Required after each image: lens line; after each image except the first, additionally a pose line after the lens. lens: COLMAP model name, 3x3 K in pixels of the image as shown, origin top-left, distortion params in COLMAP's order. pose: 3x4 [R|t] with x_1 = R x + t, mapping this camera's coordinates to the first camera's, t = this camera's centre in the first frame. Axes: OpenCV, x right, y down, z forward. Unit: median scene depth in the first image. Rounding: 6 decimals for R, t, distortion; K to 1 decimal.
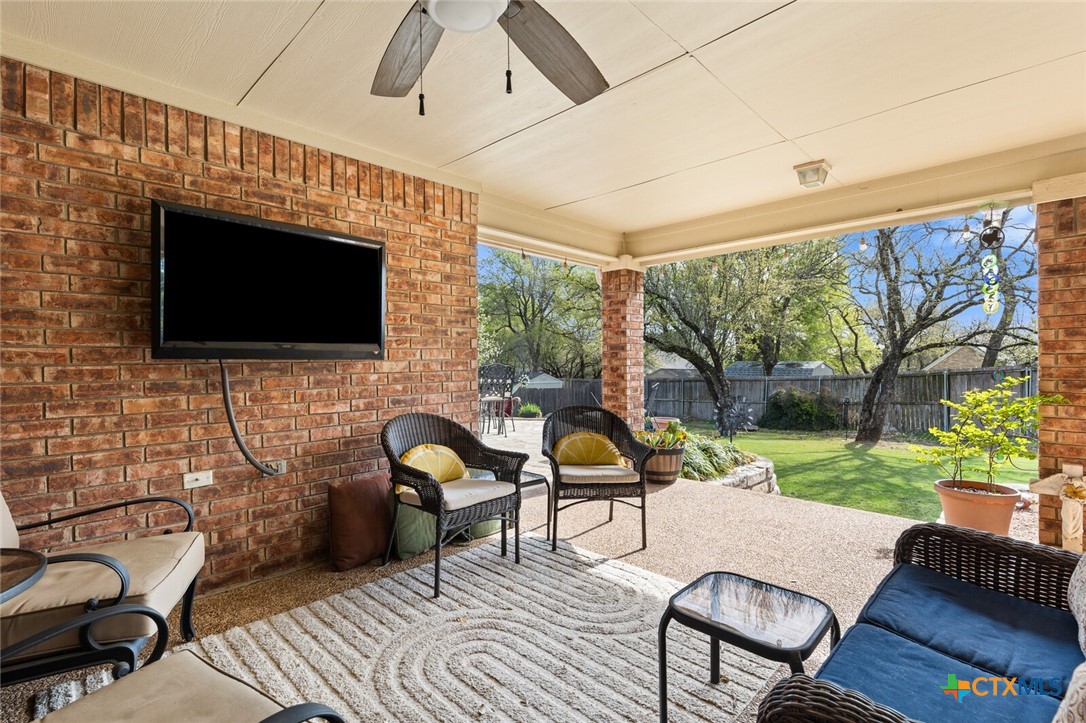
lens RADIAL K [[490.2, 0, 543.0], [0, 490.2, 361.5], [0, 0, 1]] dist [0.002024, -0.000229]
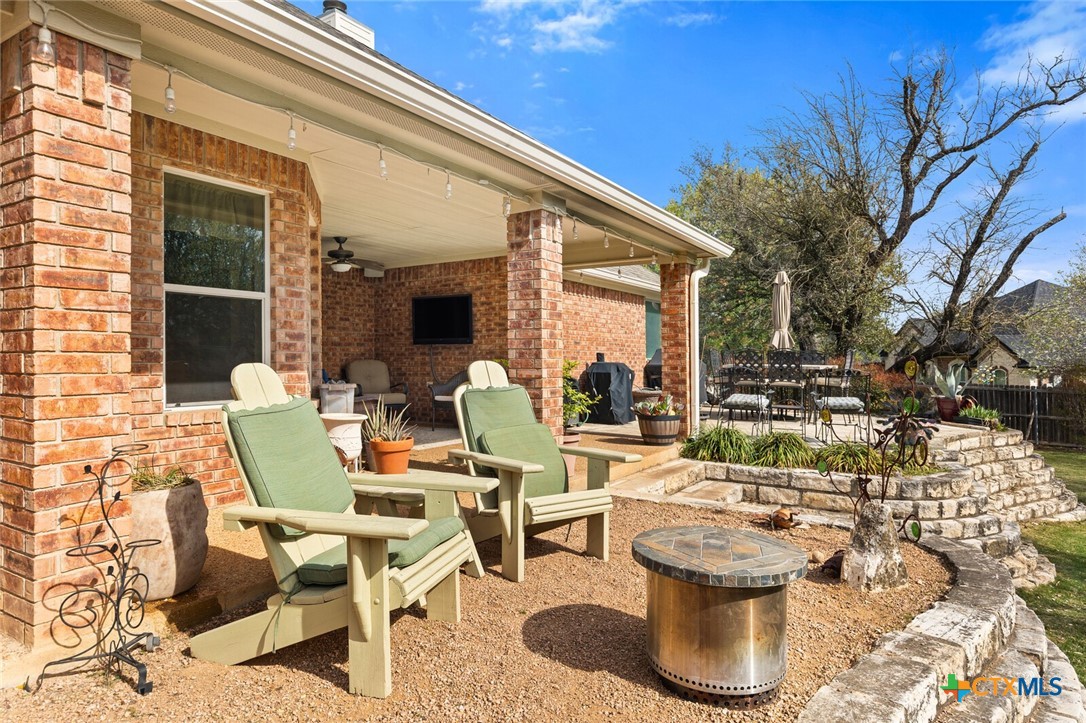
lens RADIAL K [[663.2, 0, 535.6], [0, 663.2, 361.2], [0, 0, 1]] dist [0.001715, -0.001603]
pose [[0.208265, 0.007786, -0.978041, 0.306418], [-0.000691, 0.999969, 0.007813, 0.005841], [0.978072, -0.000952, 0.208264, 0.069164]]
